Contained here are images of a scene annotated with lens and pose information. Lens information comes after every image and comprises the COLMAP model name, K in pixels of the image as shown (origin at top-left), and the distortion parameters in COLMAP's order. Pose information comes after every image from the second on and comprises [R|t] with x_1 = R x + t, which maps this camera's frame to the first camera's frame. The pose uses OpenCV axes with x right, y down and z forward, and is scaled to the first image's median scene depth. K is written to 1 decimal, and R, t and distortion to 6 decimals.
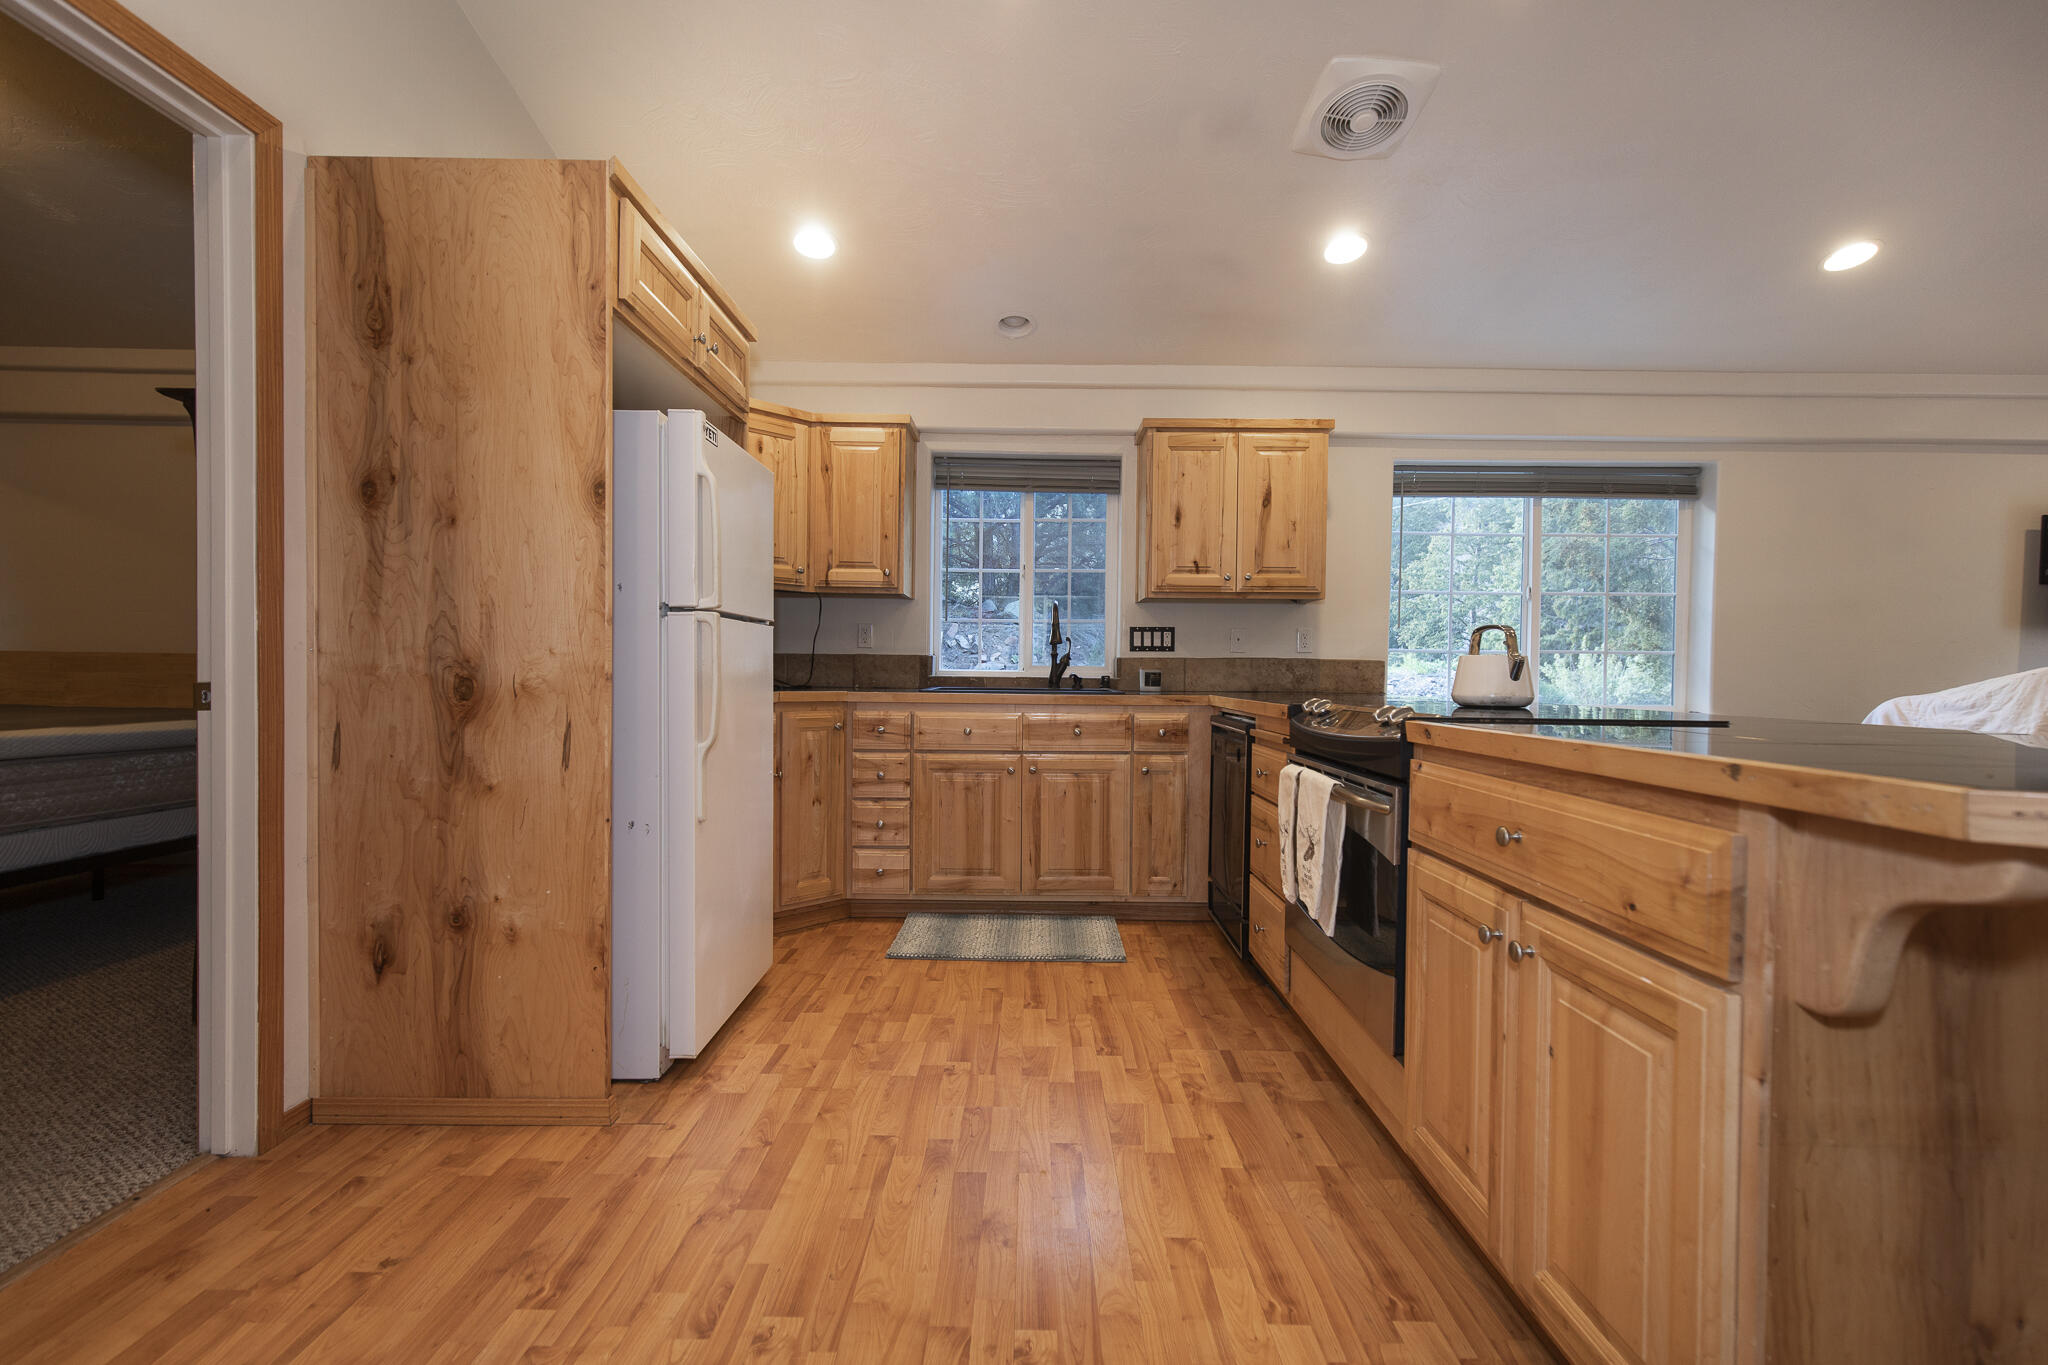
lens RADIAL K [[920.7, 0, 1041.6], [0, 920.7, 691.3], [0, 0, 1]] dist [0.010242, -0.001184]
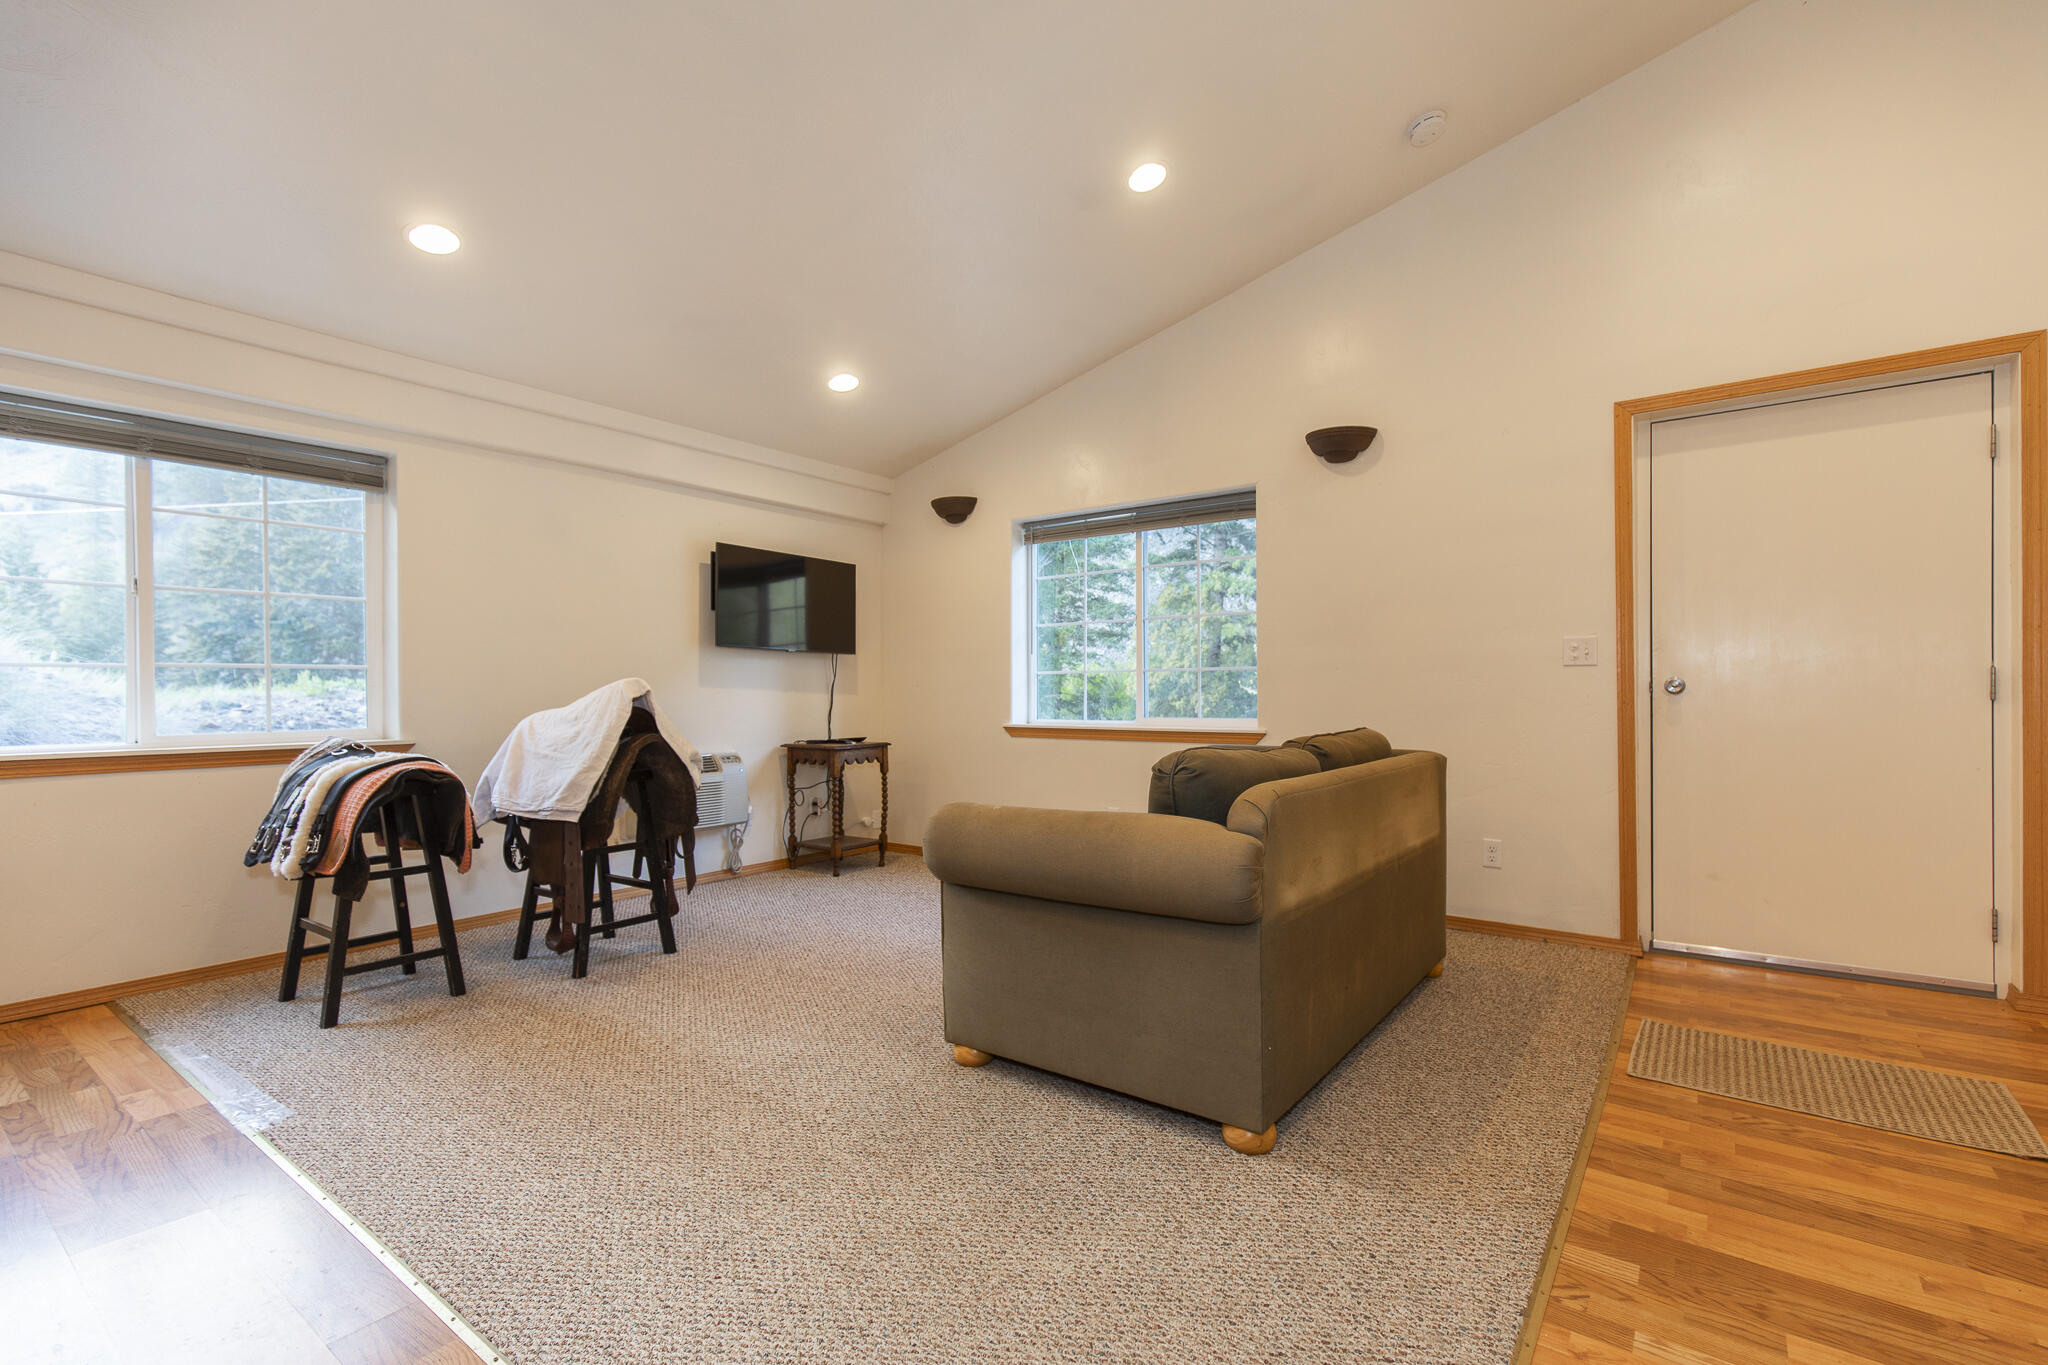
lens RADIAL K [[920.0, 0, 1026.1], [0, 920.0, 693.6], [0, 0, 1]] dist [-0.000010, -0.000118]
pose [[0.600405, -0.018592, 0.799480, 0.463623], [0.035345, 0.999370, -0.003303, 0.010042], [-0.798915, 0.030241, 0.600683, -0.010381]]
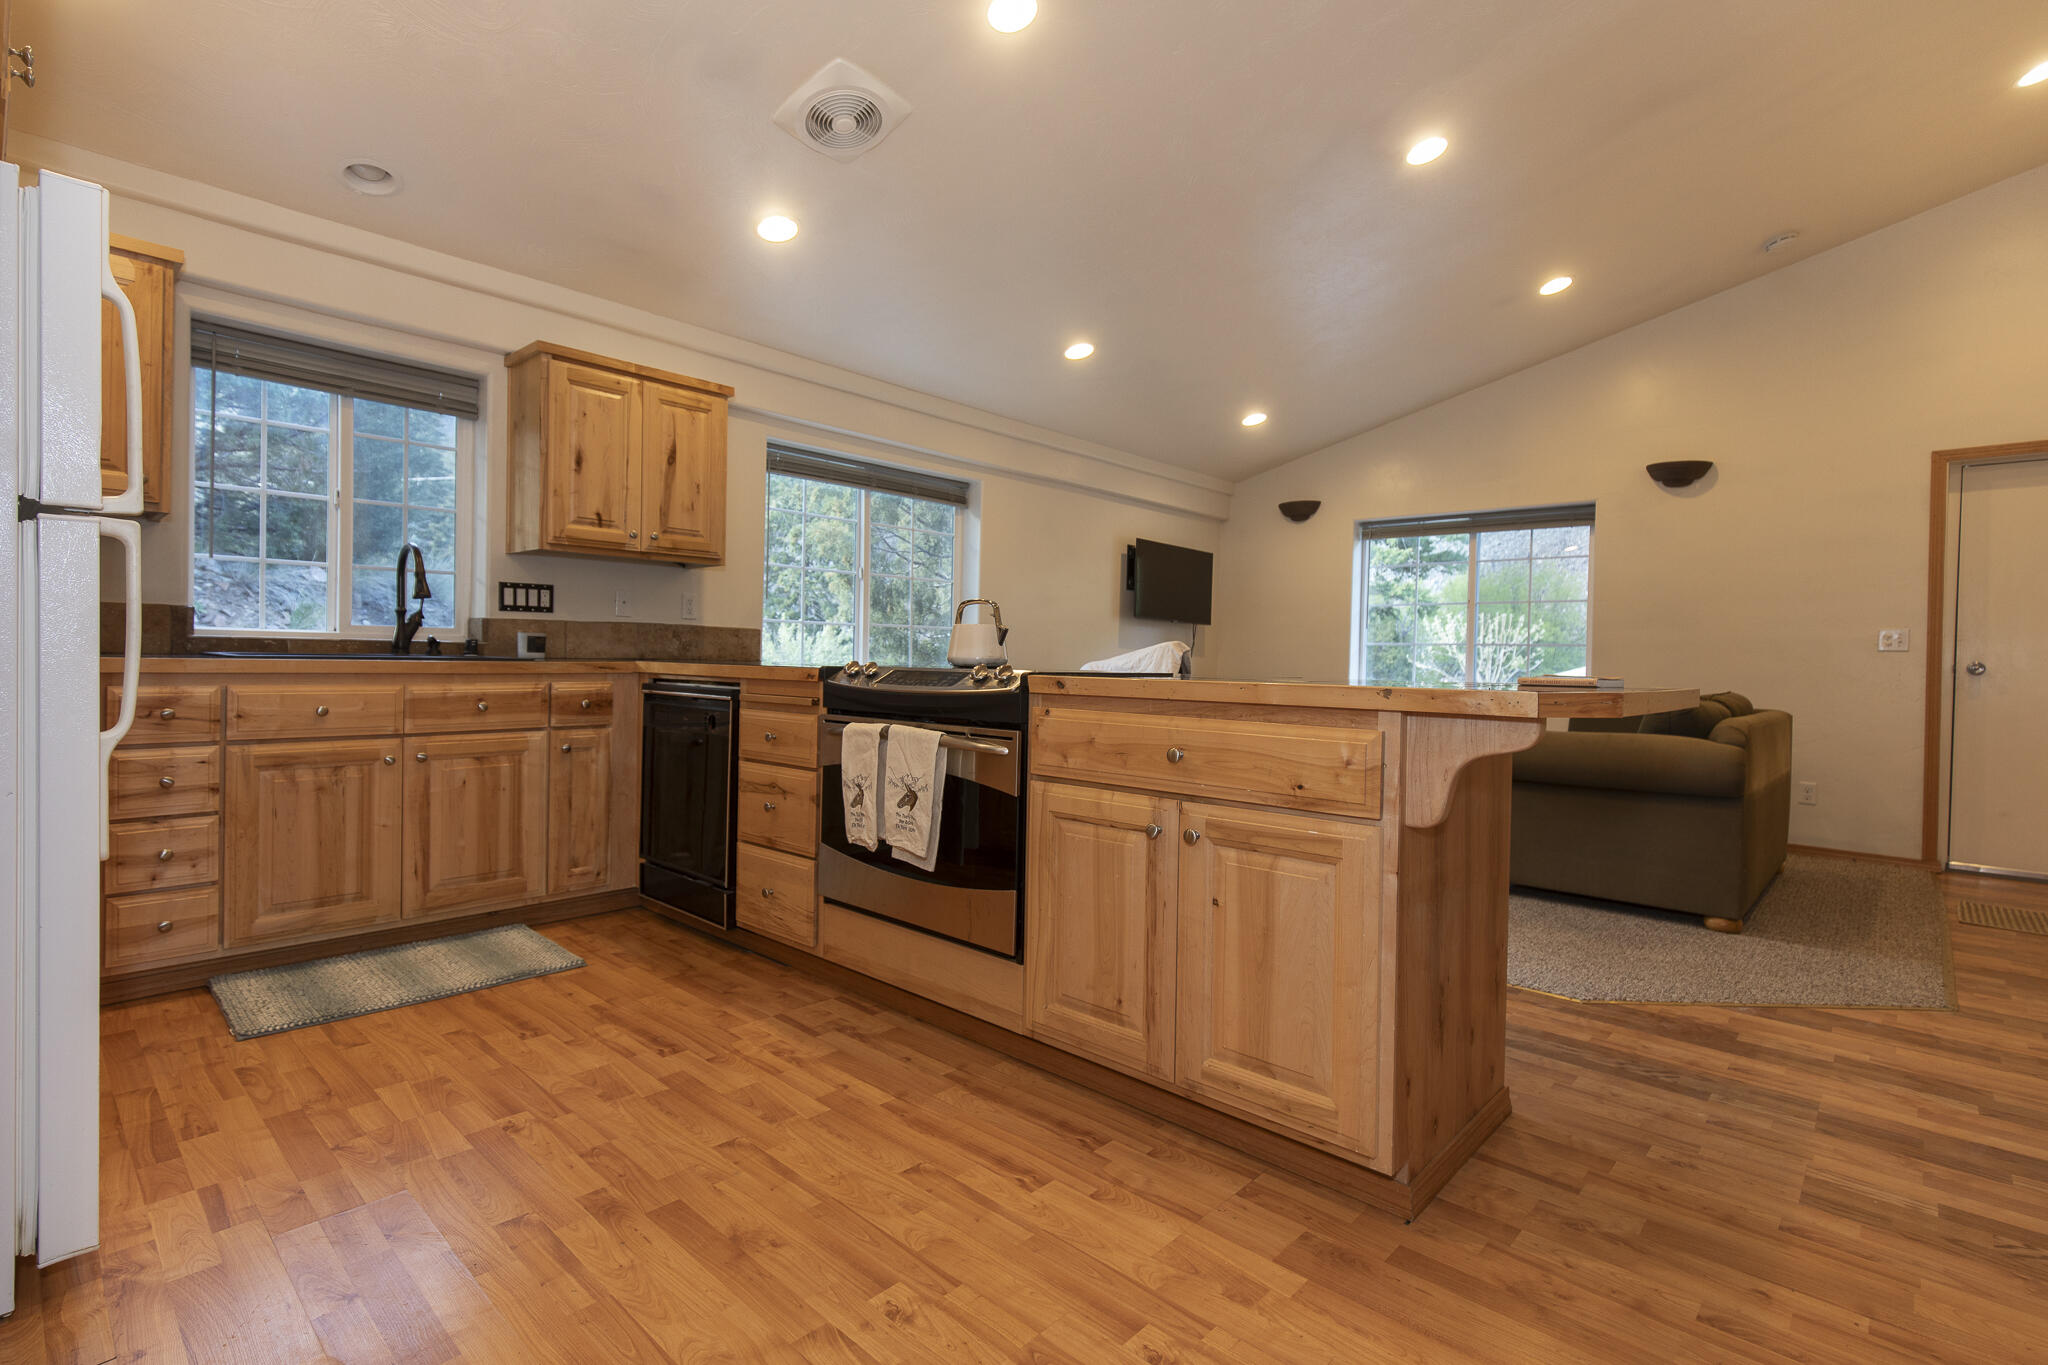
lens RADIAL K [[950.5, 0, 998.7], [0, 950.5, 668.2], [0, 0, 1]] dist [0.014602, -0.004161]
pose [[0.693825, -0.007023, 0.720109, -0.253423], [0.004529, 0.999975, 0.005389, 0.007286], [-0.720129, -0.000478, 0.693840, 0.078235]]
